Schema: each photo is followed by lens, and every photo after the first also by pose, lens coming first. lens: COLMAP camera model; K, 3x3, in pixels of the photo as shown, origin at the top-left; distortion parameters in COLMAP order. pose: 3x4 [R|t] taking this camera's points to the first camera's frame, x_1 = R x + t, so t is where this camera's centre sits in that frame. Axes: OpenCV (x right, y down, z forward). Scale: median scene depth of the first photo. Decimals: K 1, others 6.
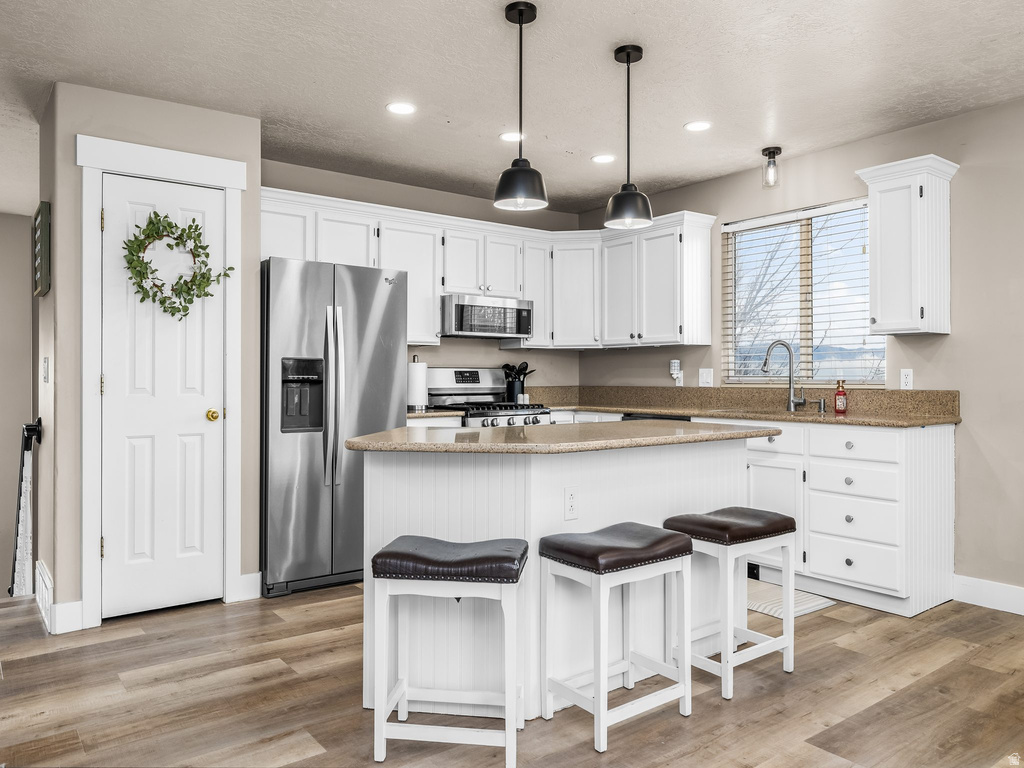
lens RADIAL K [[731.5, 0, 508.1], [0, 731.5, 373.0], [0, 0, 1]] dist [0.001099, 0.003030]
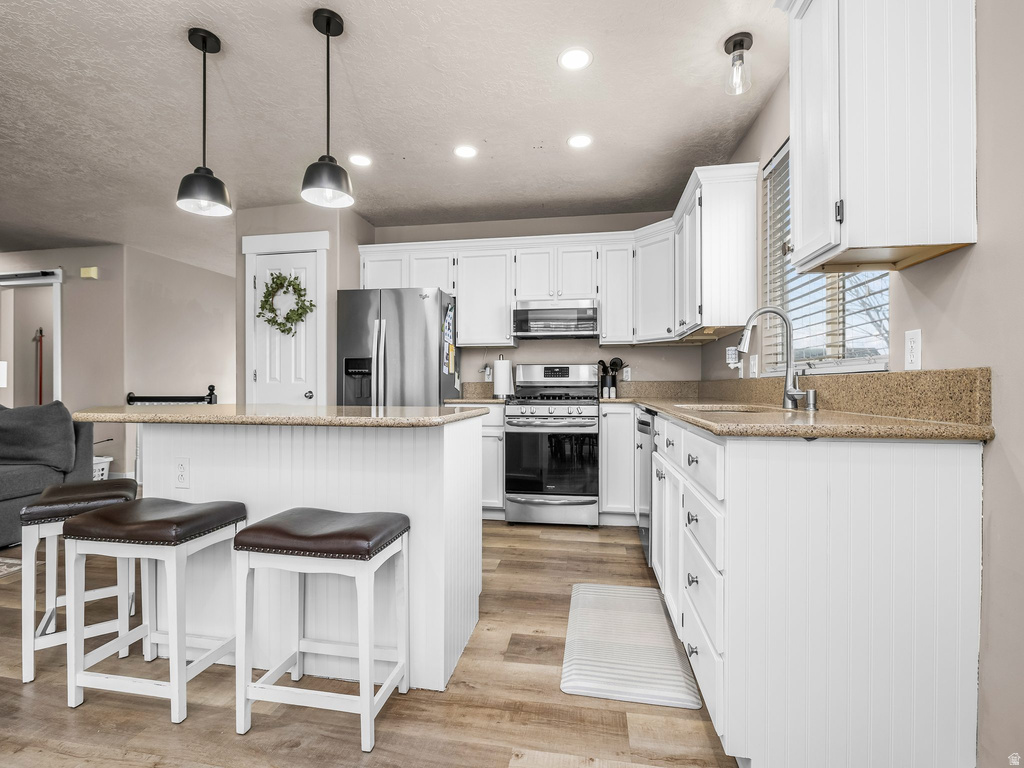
lens RADIAL K [[477.4, 0, 509.3], [0, 477.4, 387.1], [0, 0, 1]] dist [-0.002630, -0.000503]
pose [[0.679278, 0.003666, -0.733871, 0.632301], [0.002836, 0.999967, 0.007620, 0.032851], [0.733875, -0.007258, 0.679246, 0.596552]]
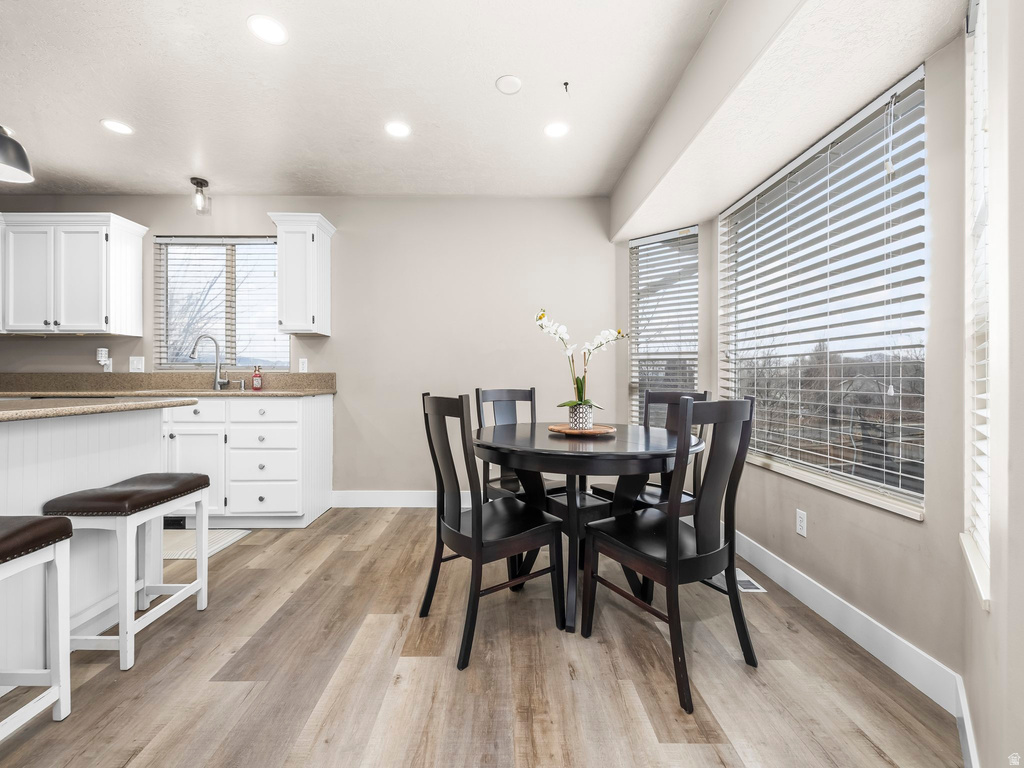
lens RADIAL K [[429.0, 0, 501.2], [0, 429.0, 378.5], [0, 0, 1]] dist [-0.000186, -0.000225]
pose [[0.599814, -0.000949, 0.800139, 0.095928], [-0.004803, 0.999977, 0.004786, 0.030554], [-0.800125, -0.006713, 0.599795, 0.169634]]
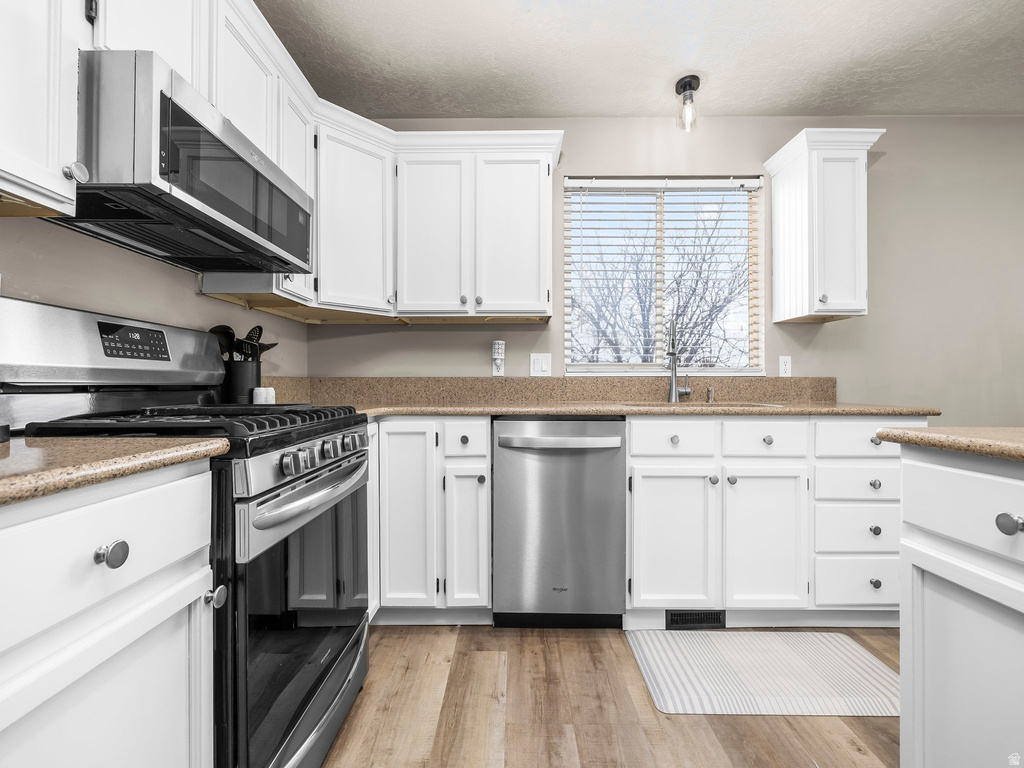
lens RADIAL K [[432.8, 0, 510.3], [0, 432.8, 383.2], [0, 0, 1]] dist [0.002387, 0.000286]
pose [[0.612892, 0.005350, 0.790148, -0.160825], [-0.004691, 0.999984, -0.003132, 0.037071], [-0.790153, -0.001787, 0.612908, 0.988839]]
